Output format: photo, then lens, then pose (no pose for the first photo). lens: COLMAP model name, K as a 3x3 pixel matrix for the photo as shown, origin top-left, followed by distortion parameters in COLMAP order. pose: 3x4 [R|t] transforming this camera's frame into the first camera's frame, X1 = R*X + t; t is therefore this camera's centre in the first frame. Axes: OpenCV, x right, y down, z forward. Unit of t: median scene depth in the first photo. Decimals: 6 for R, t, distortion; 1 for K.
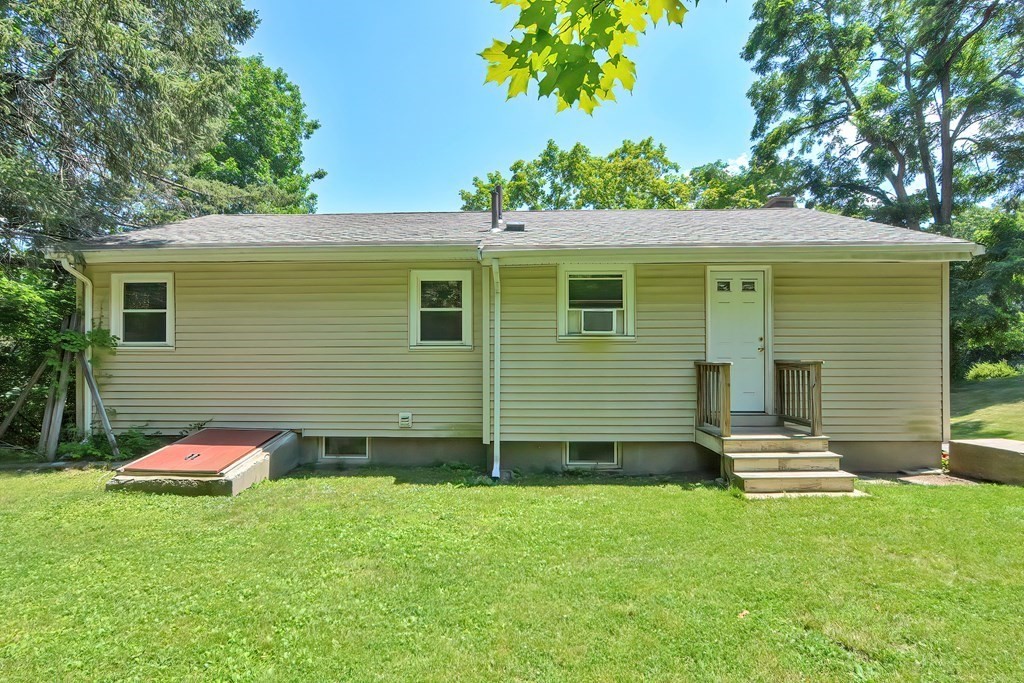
lens RADIAL K [[497.2, 0, 514.3], [0, 497.2, 359.3], [0, 0, 1]] dist [-0.024824, 0.000113]
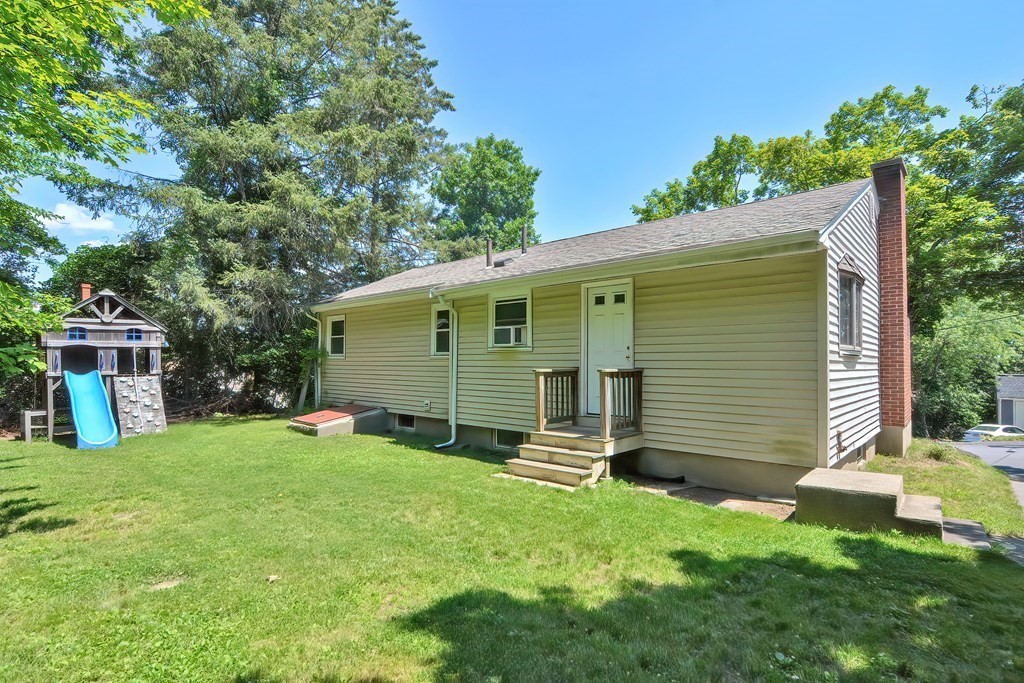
lens RADIAL K [[497.2, 0, 514.3], [0, 497.2, 359.3], [0, 0, 1]] dist [-0.024824, 0.000113]
pose [[0.762808, 0.000072, -0.646625, 0.985659], [-0.001790, 0.999996, -0.002000, -0.013900], [0.646623, 0.002683, 0.762805, 0.035377]]
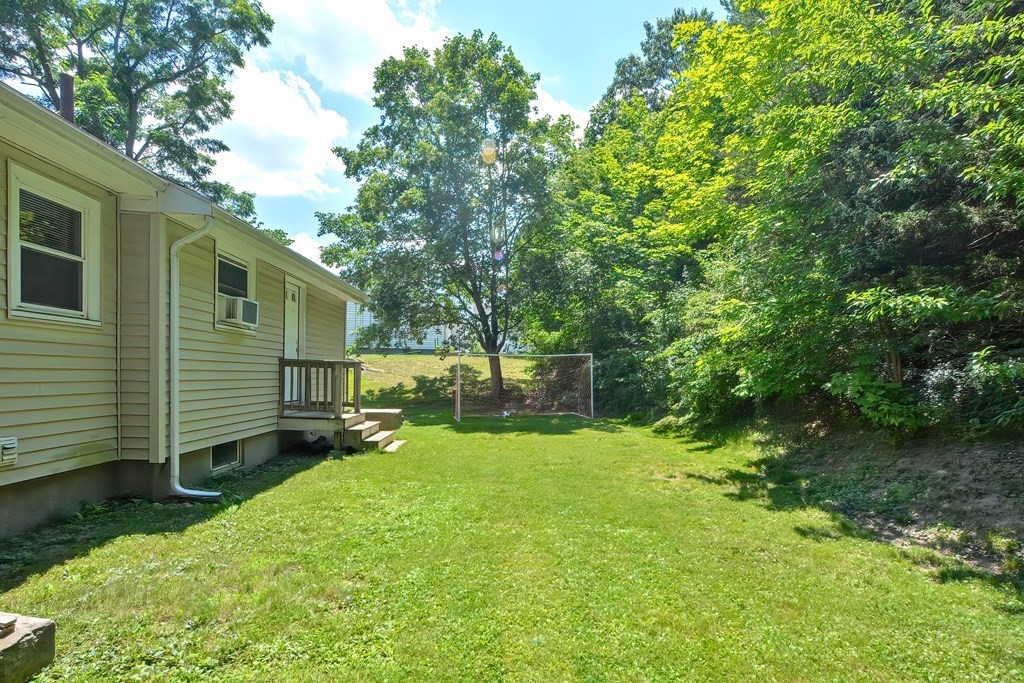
lens RADIAL K [[527.3, 0, 510.0], [0, 527.3, 359.6], [0, 0, 1]] dist [-0.002978, 0.000325]
pose [[-0.061750, 0.030500, 0.997626, -0.833358], [-0.025129, 0.999169, -0.032103, 0.032224], [-0.997775, -0.027052, -0.060932, 0.535157]]
